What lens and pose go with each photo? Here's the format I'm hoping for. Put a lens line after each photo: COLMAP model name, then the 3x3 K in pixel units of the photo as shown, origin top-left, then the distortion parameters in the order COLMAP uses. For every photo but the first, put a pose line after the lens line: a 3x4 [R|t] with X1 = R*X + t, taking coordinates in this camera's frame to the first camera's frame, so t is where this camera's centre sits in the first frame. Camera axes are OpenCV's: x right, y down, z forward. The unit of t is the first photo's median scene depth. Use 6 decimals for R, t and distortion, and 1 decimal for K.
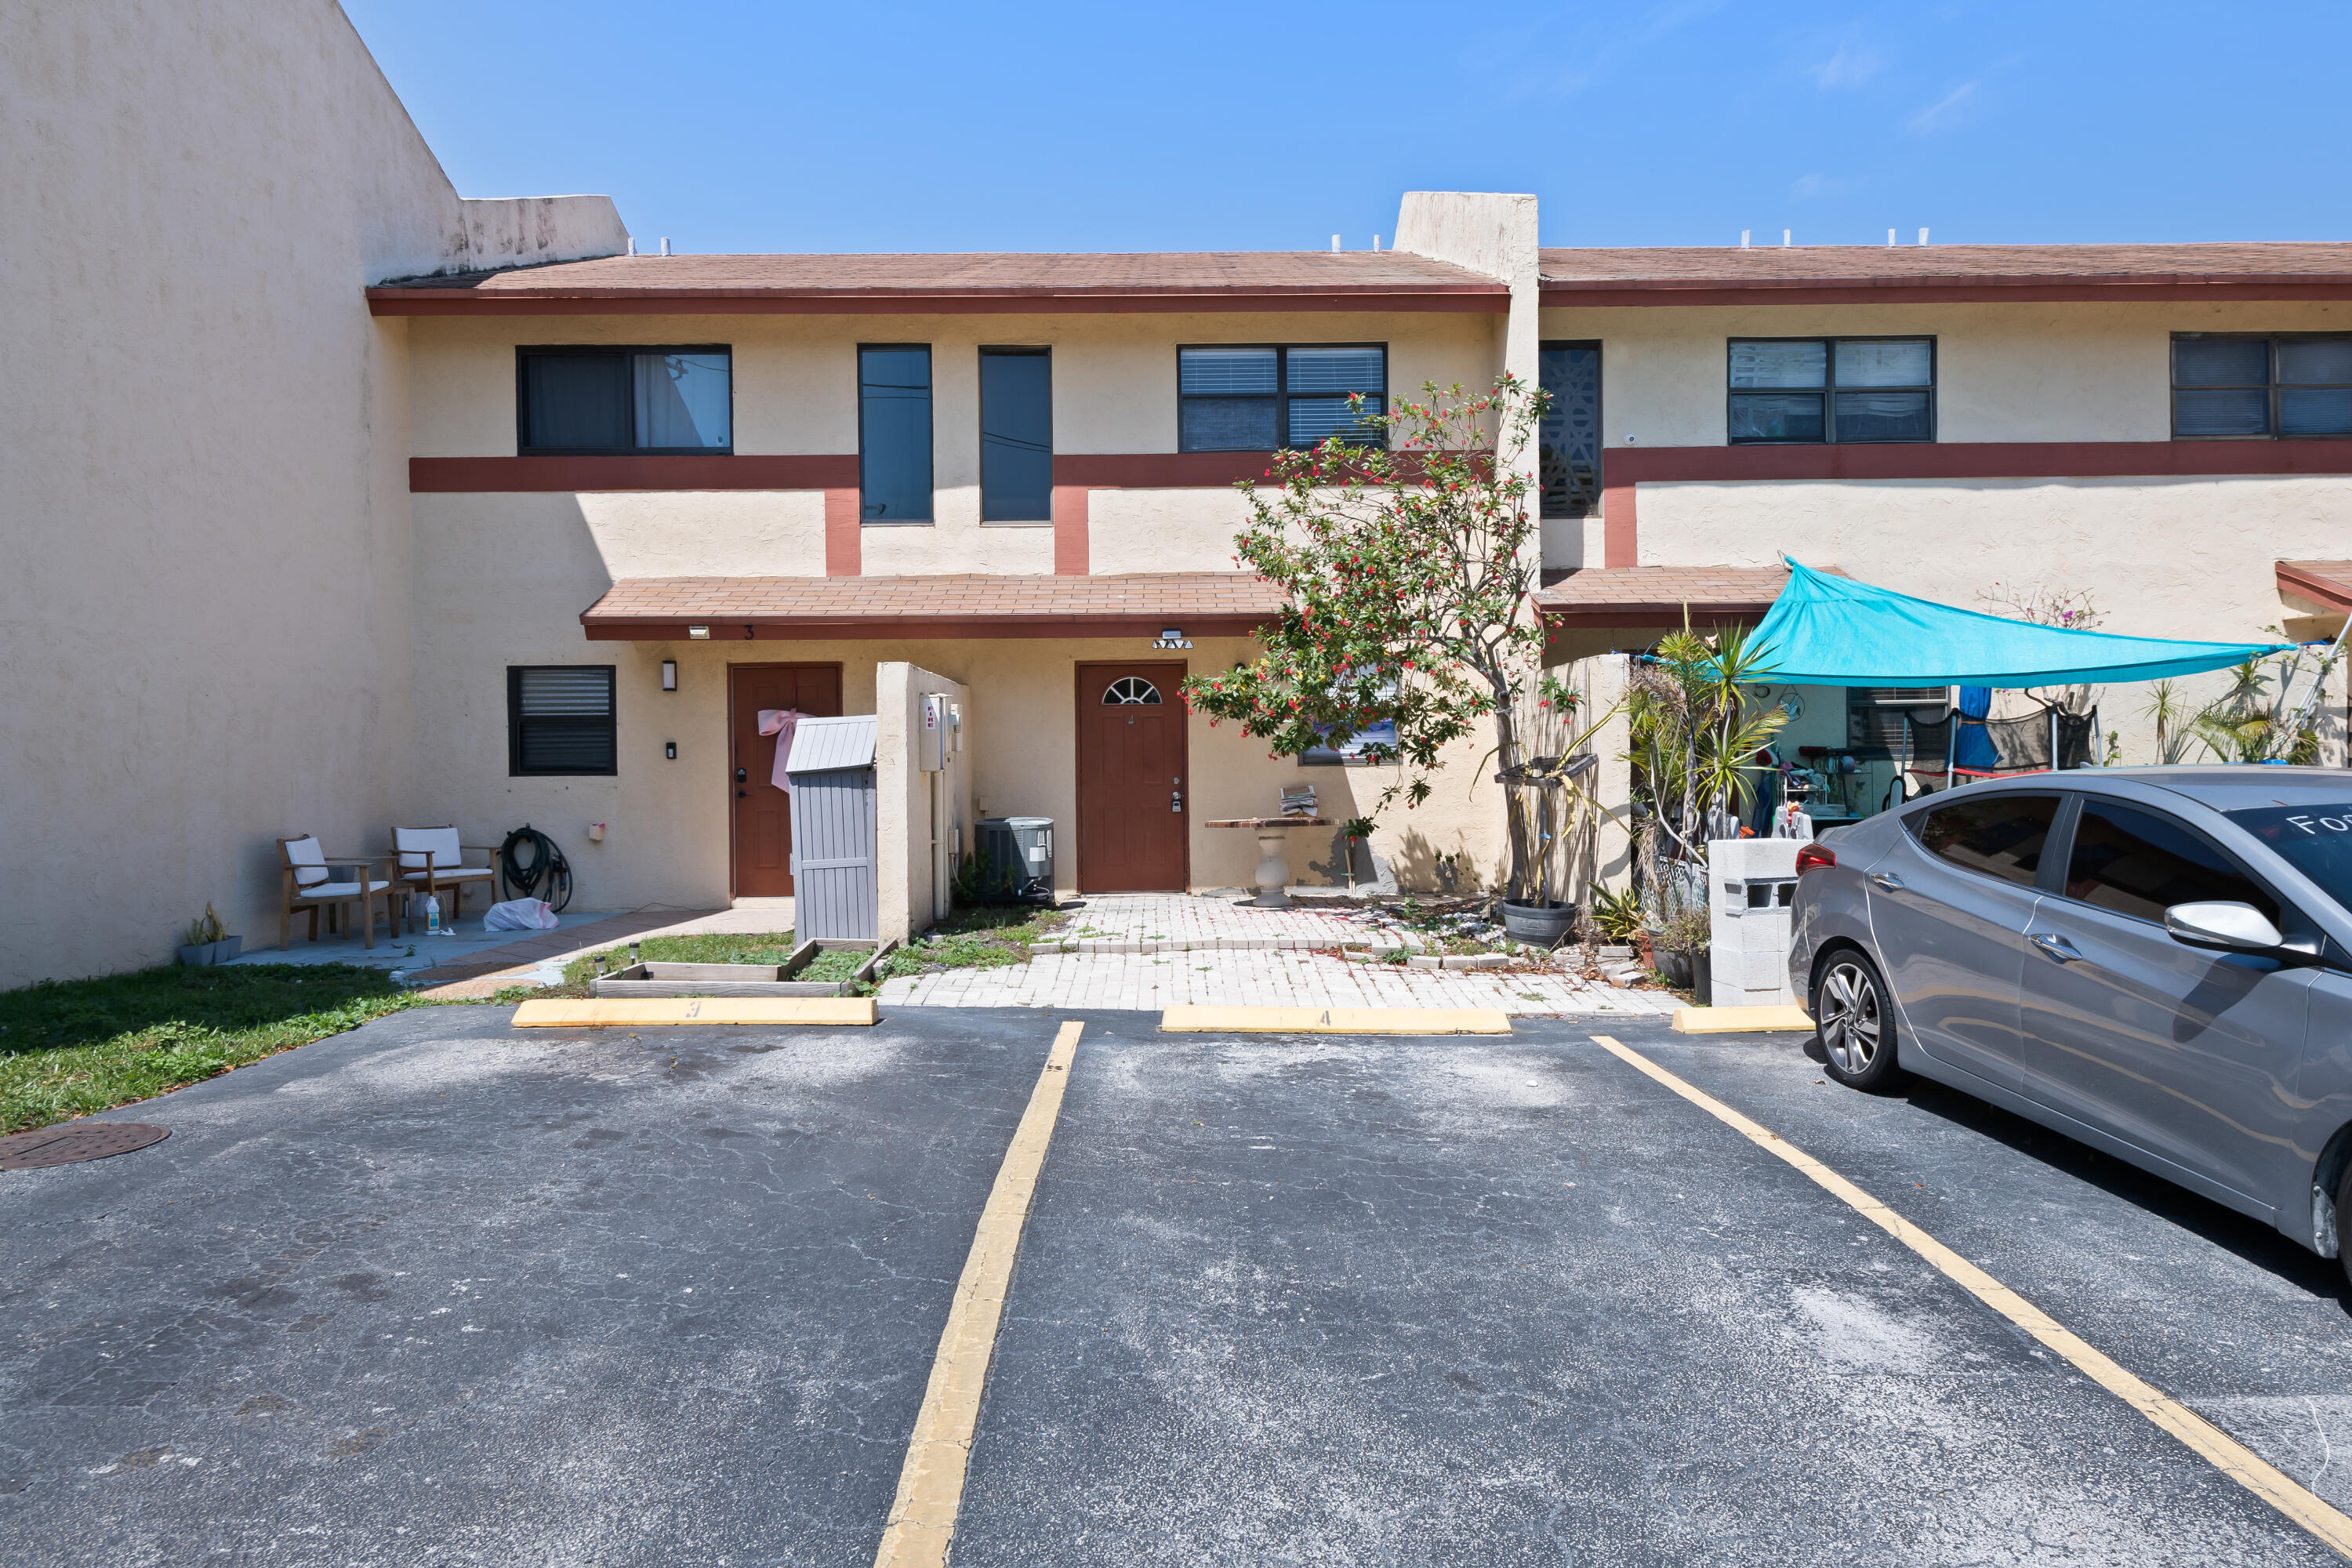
lens RADIAL K [[1413.0, 0, 1182.1], [0, 1413.0, 776.8], [0, 0, 1]] dist [0.015764, -0.006641]
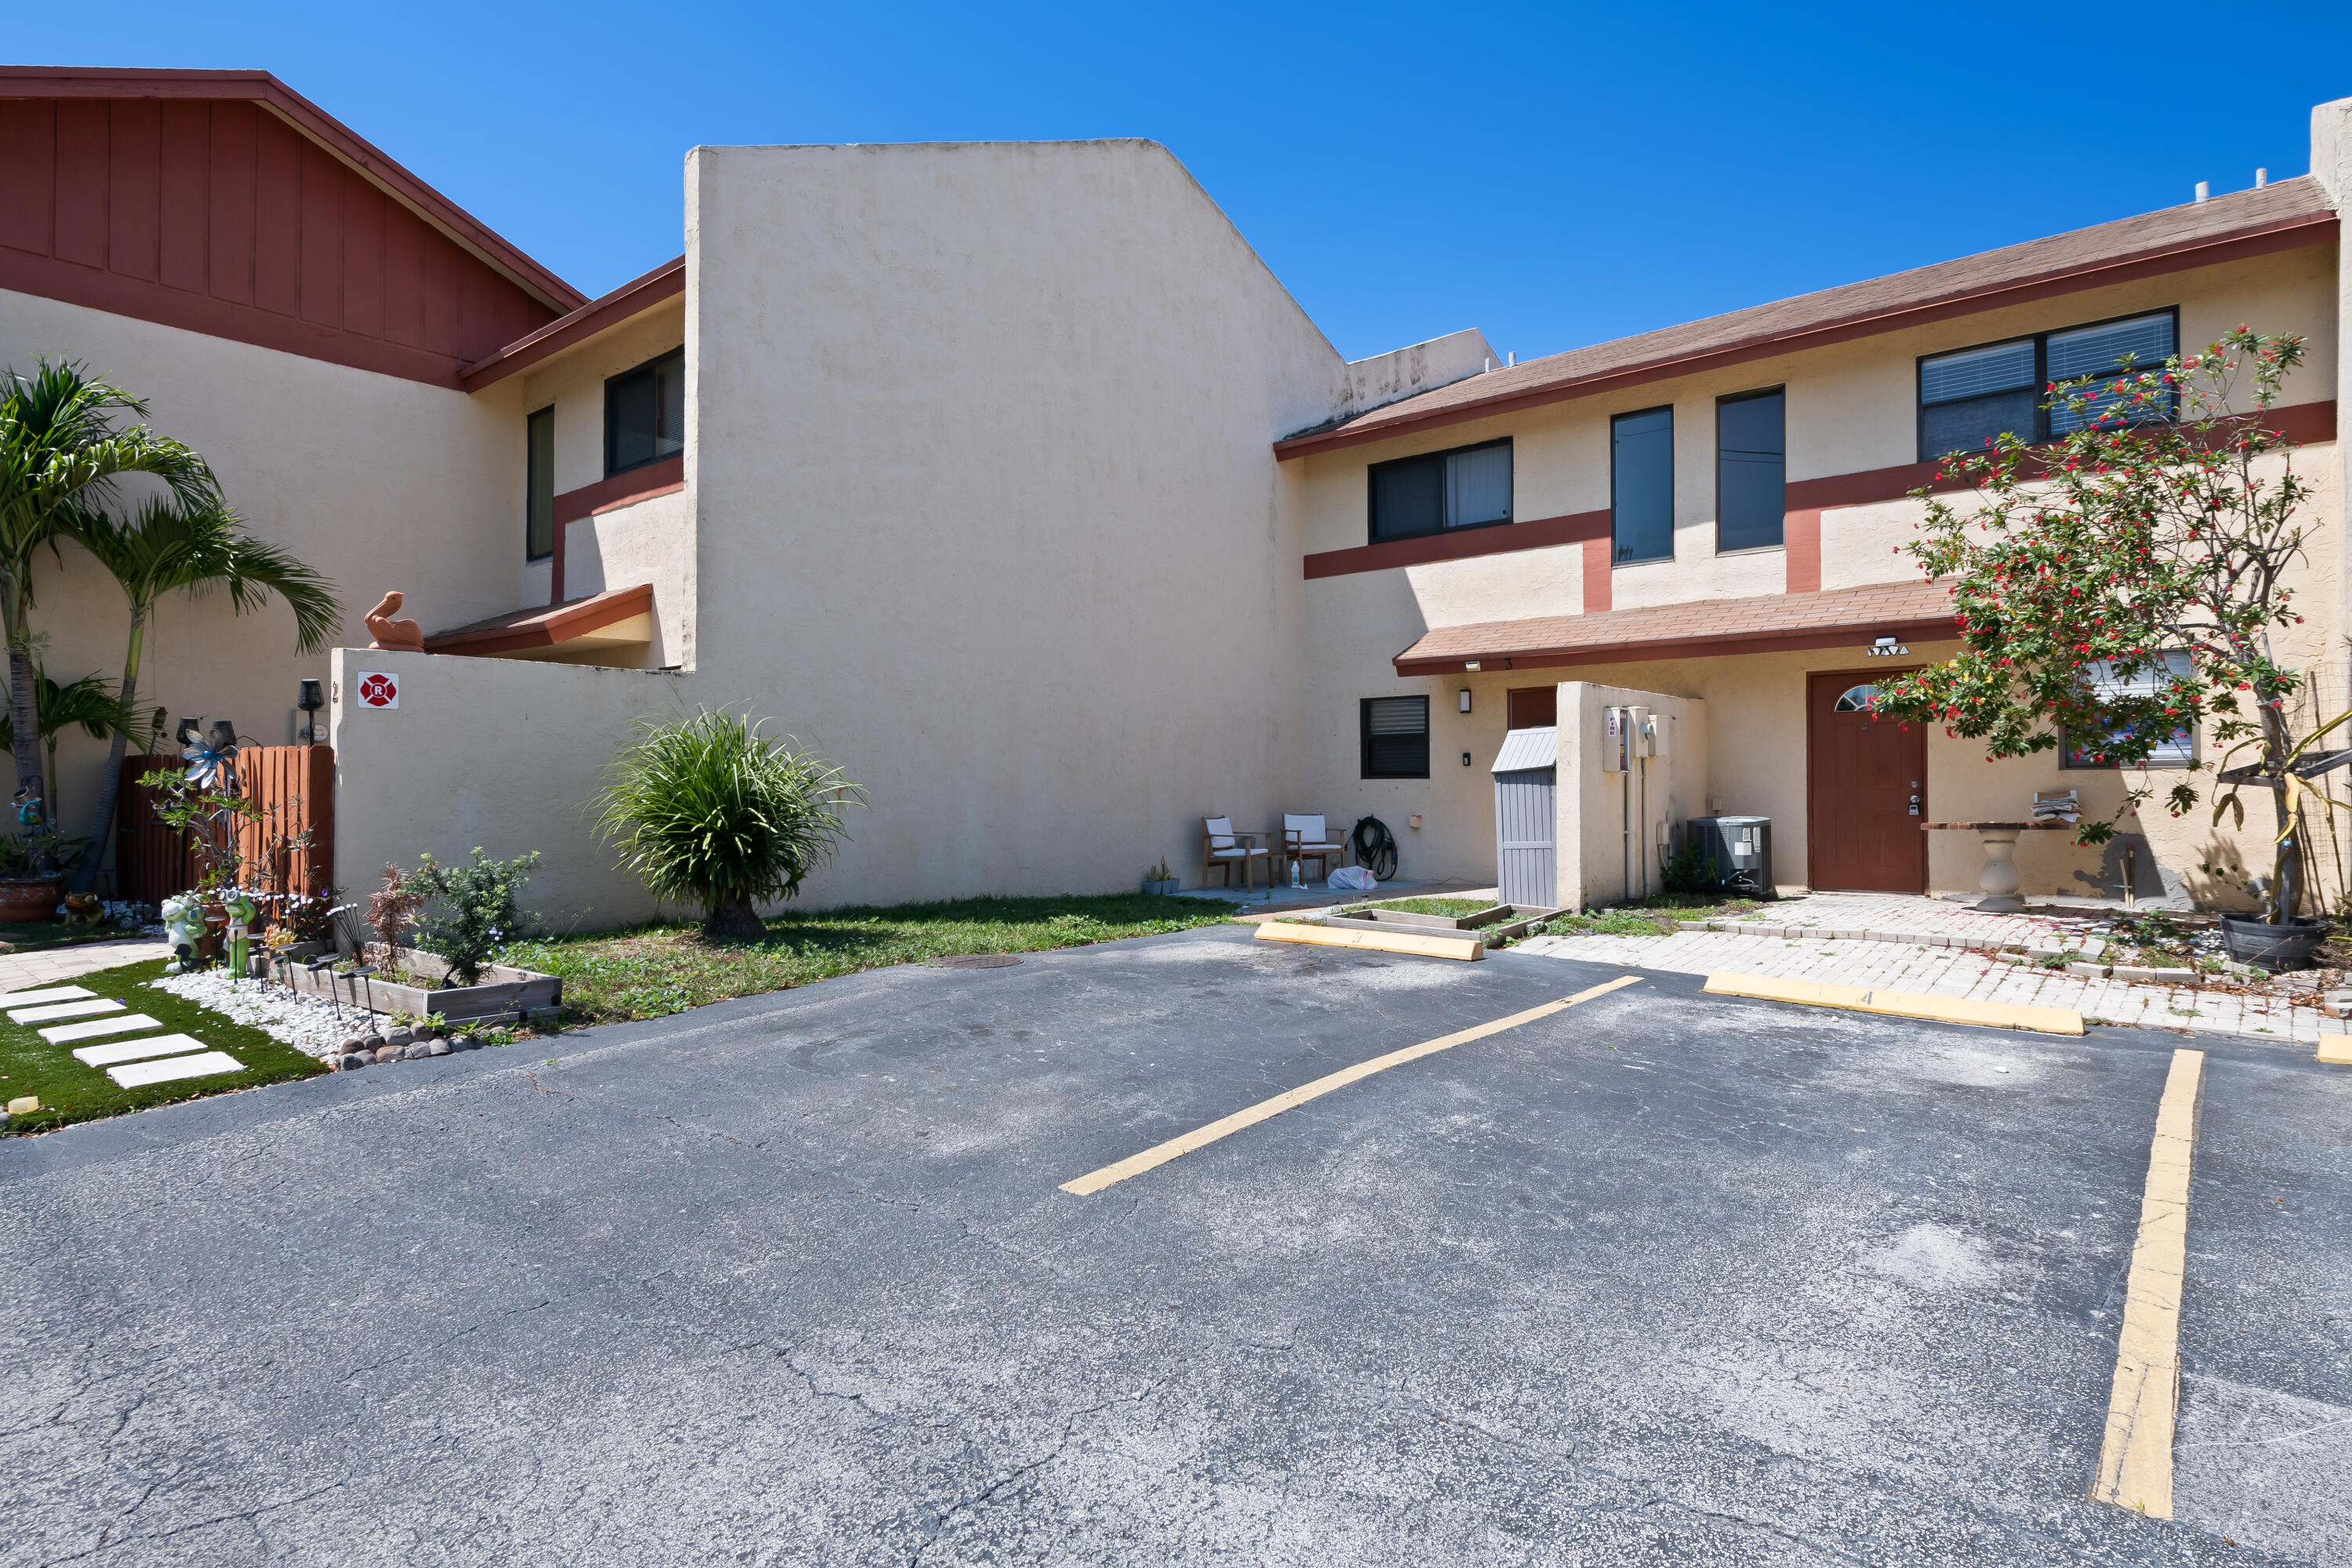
lens RADIAL K [[1260.0, 0, 1186.2], [0, 1260.0, 780.7], [0, 0, 1]] dist [-0.000323, -0.000825]
pose [[0.753248, 0.002440, -0.657732, 0.208389], [-0.010106, 0.999918, -0.007864, 0.013004], [0.657659, 0.012571, 0.753211, -0.028642]]
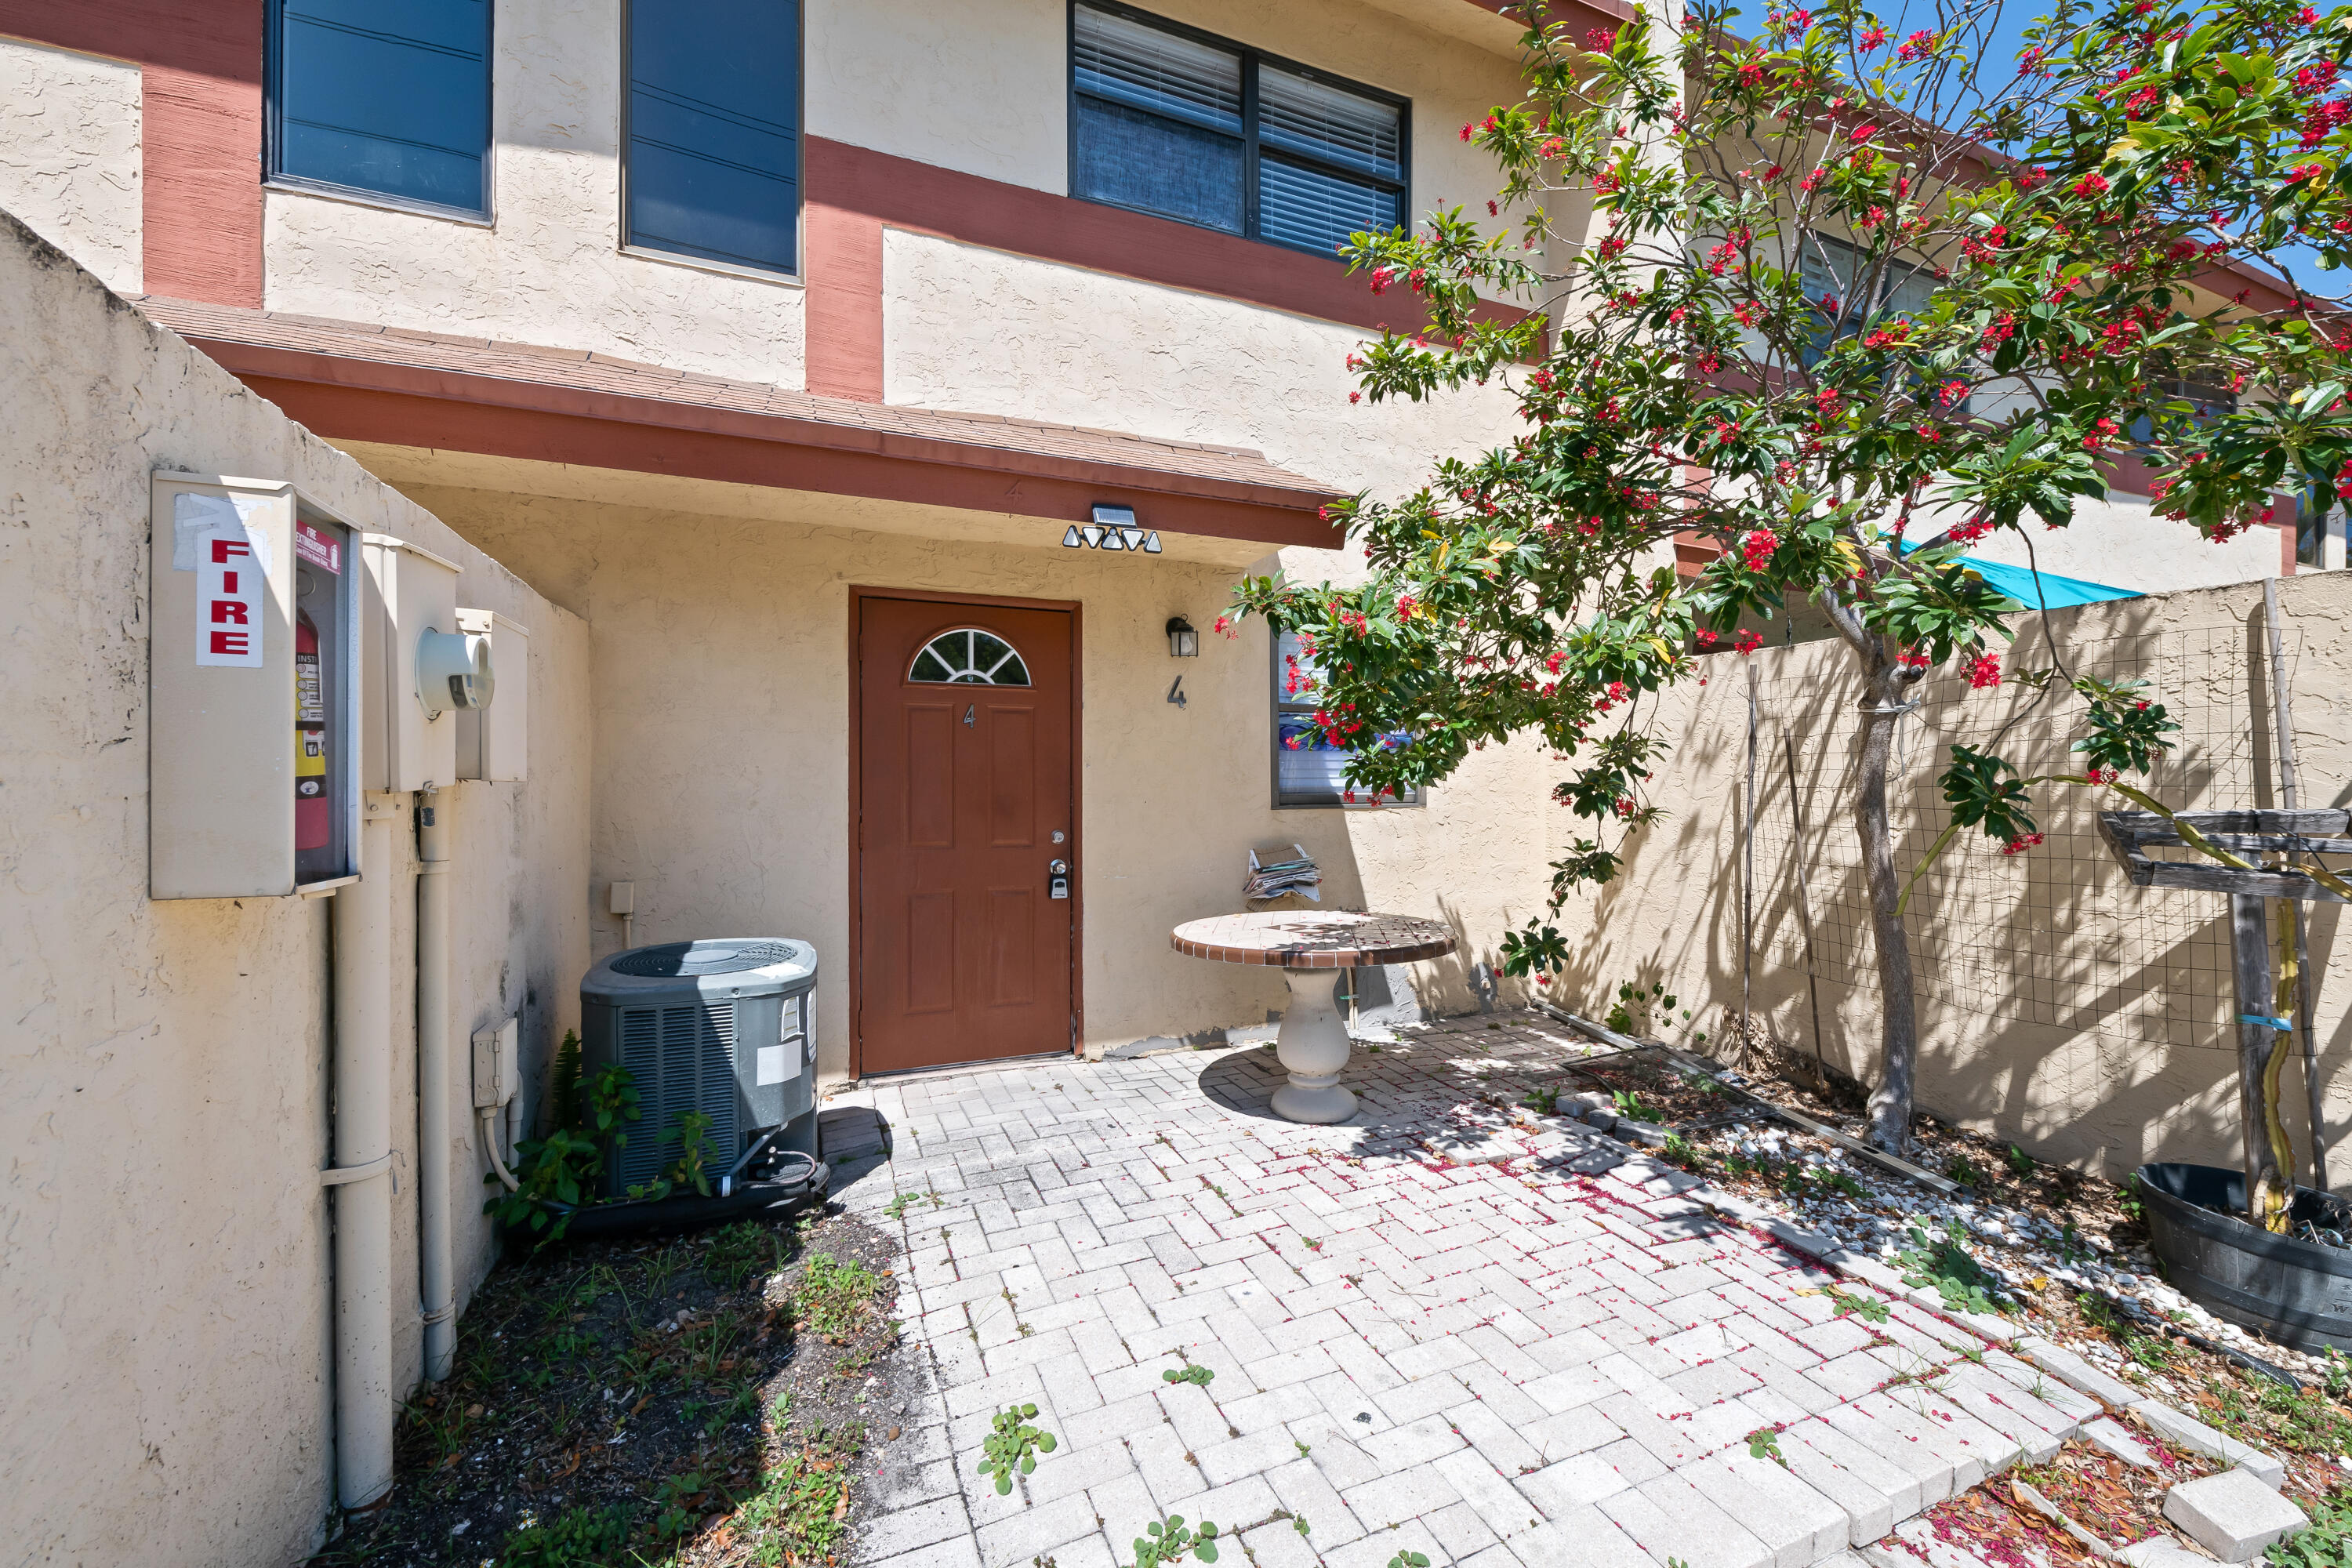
lens RADIAL K [[939.0, 0, 1190.8], [0, 939.0, 782.8], [0, 0, 1]] dist [0.001599, -0.003154]
pose [[0.928102, 0.008258, 0.372233, -0.090985], [-0.005389, 0.999947, -0.008748, -0.015170], [-0.372286, 0.006113, 0.928098, 0.704819]]
